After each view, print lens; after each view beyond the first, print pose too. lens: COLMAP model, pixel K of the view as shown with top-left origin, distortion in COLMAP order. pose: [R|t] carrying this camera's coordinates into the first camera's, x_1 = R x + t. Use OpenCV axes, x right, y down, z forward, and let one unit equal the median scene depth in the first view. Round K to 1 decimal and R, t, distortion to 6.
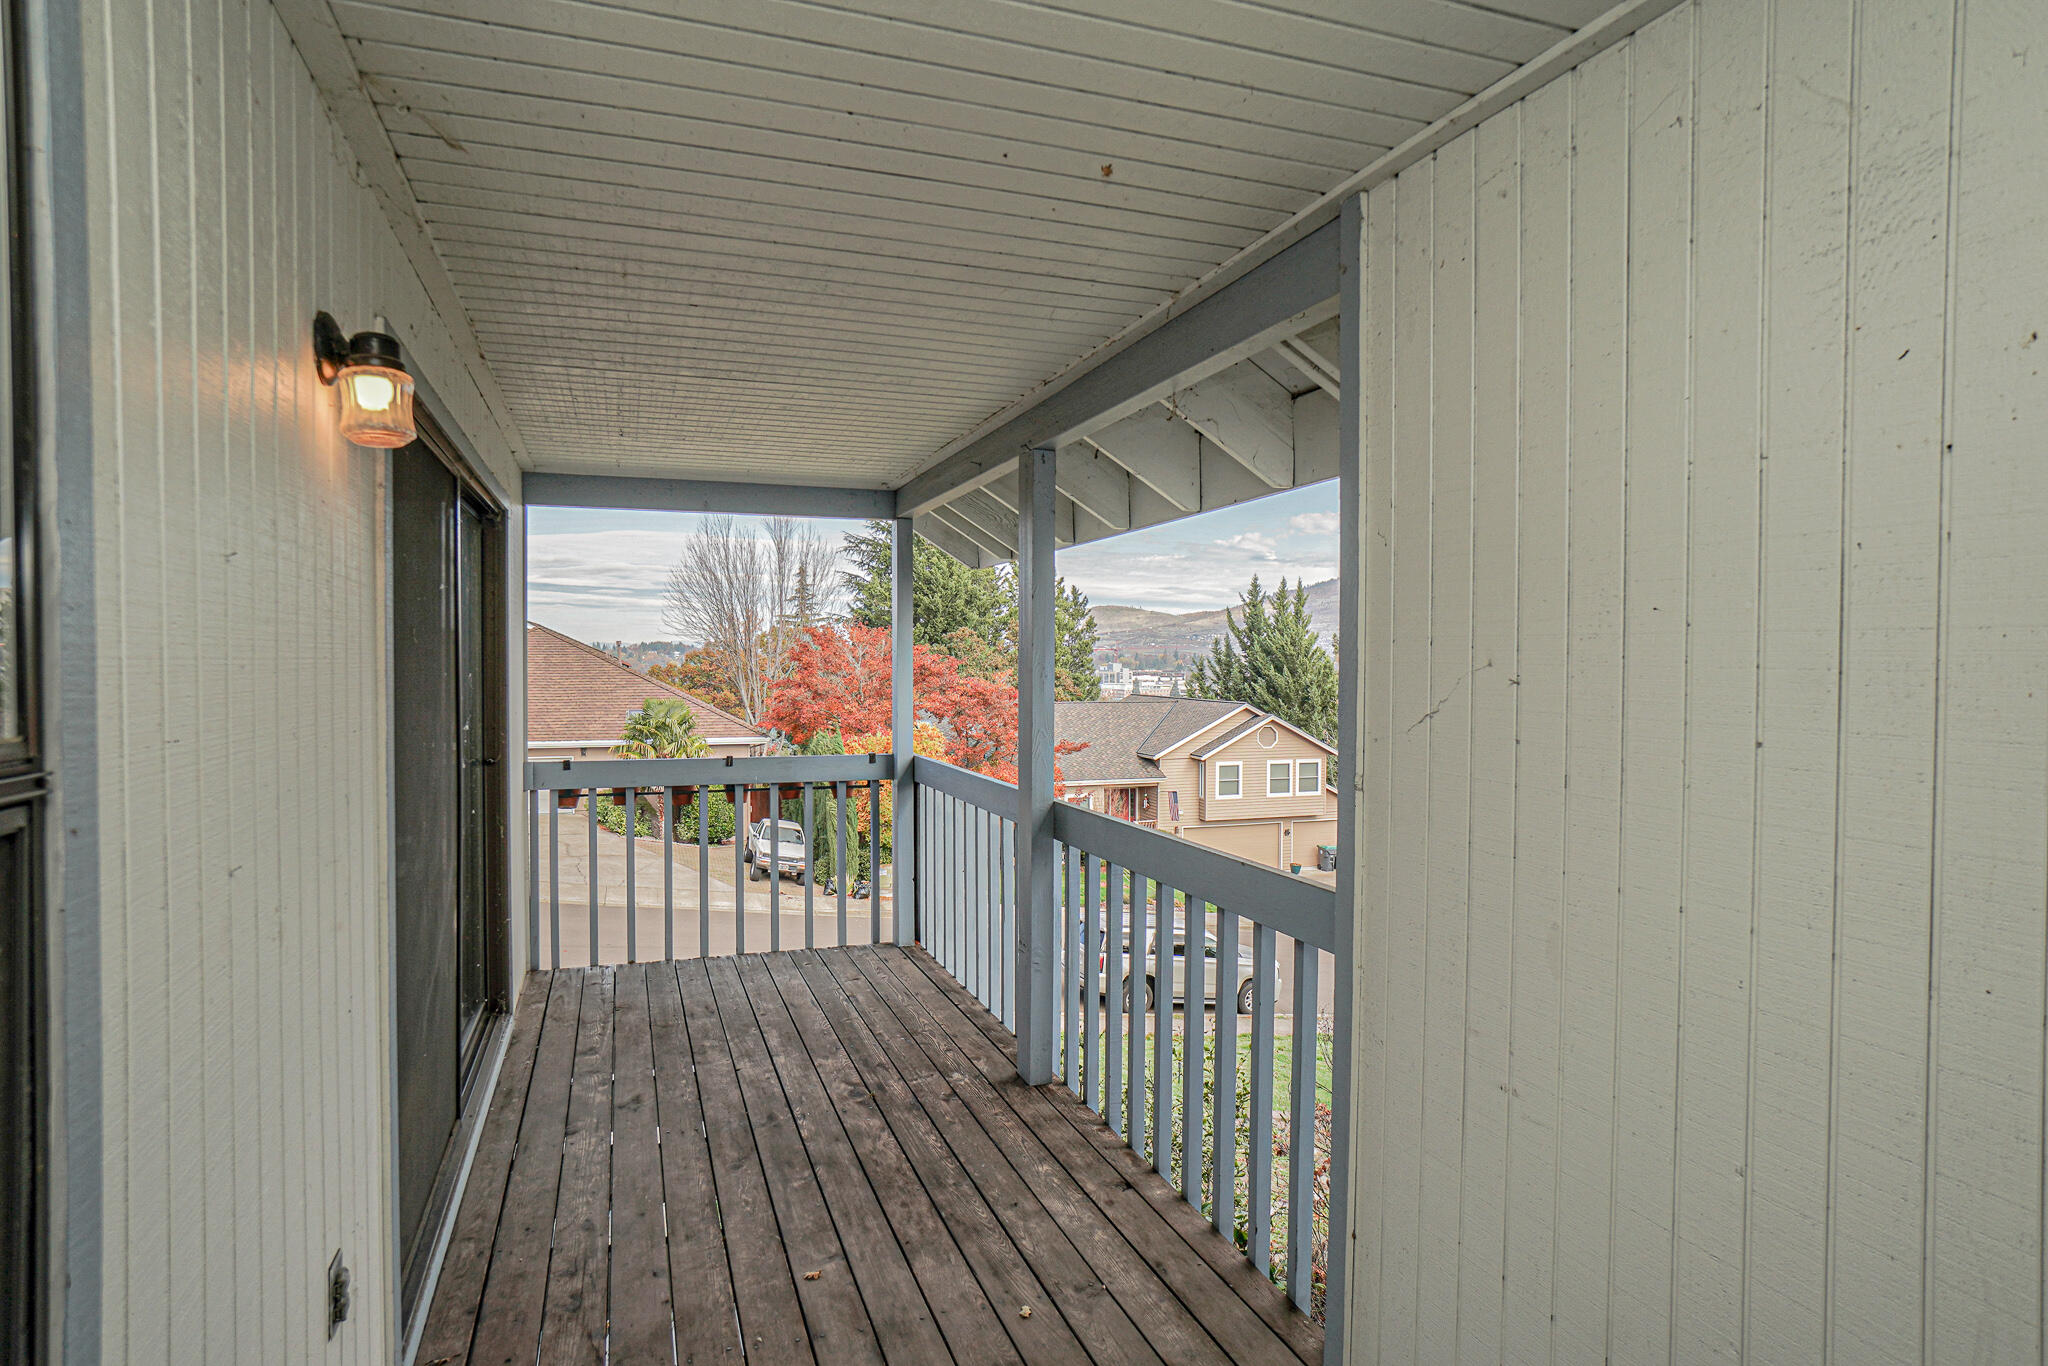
lens RADIAL K [[1062.7, 0, 1015.3], [0, 1062.7, 680.1], [0, 0, 1]] dist [-0.015877, 0.001275]
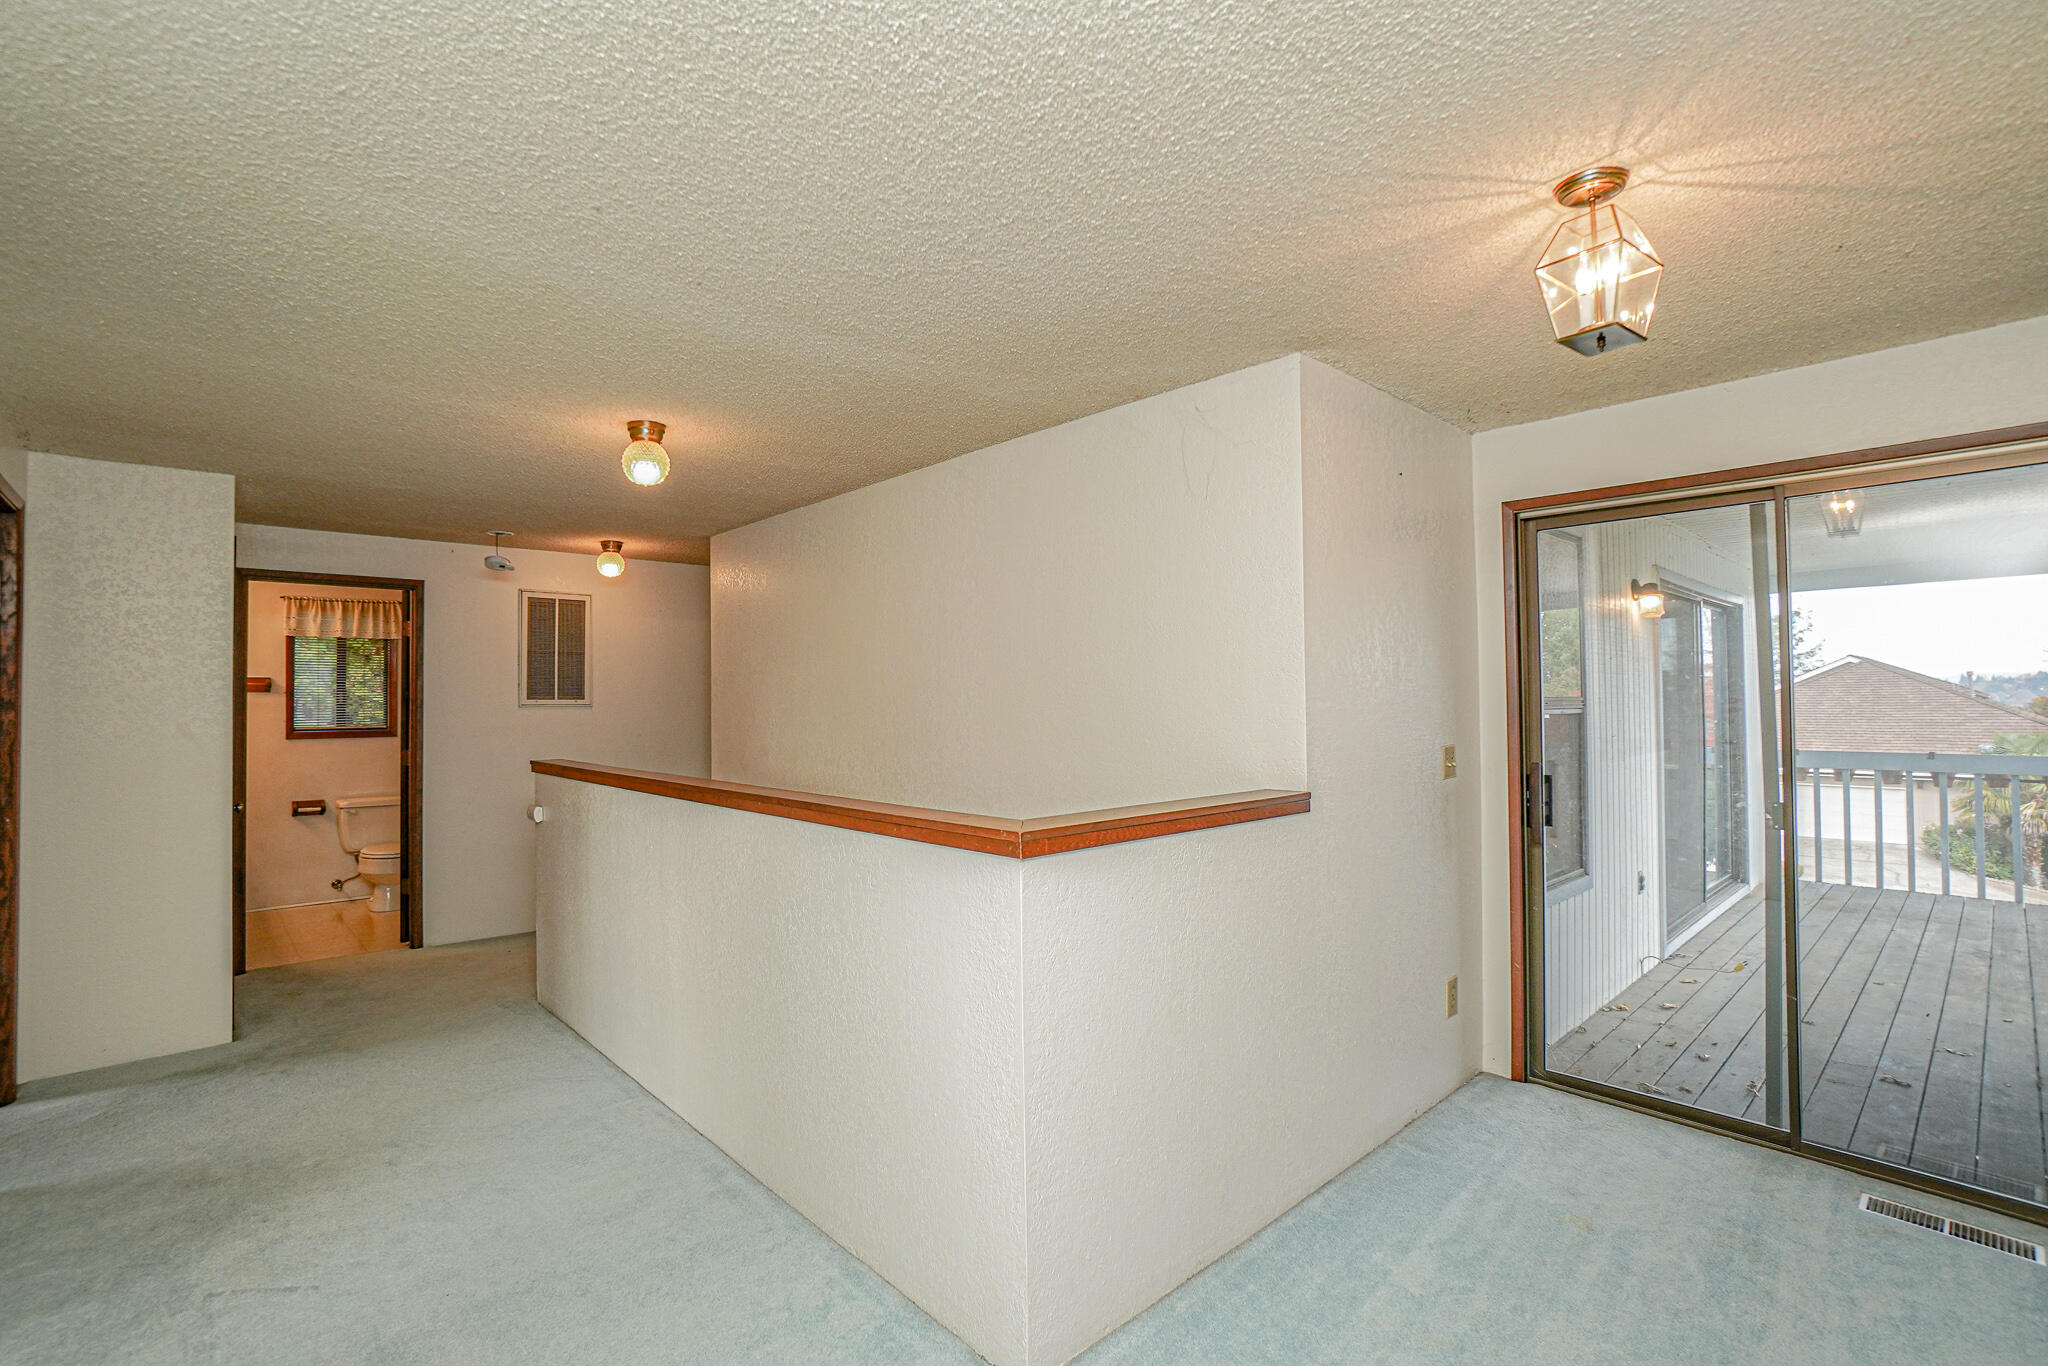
lens RADIAL K [[929.0, 0, 1014.1], [0, 929.0, 680.8], [0, 0, 1]] dist [-0.065547, 0.027810]
pose [[0.372034, -0.025553, -0.927867, 1.255648], [-0.007109, 0.999513, -0.030376, 0.077459], [0.928192, 0.017897, 0.371671, -1.867374]]
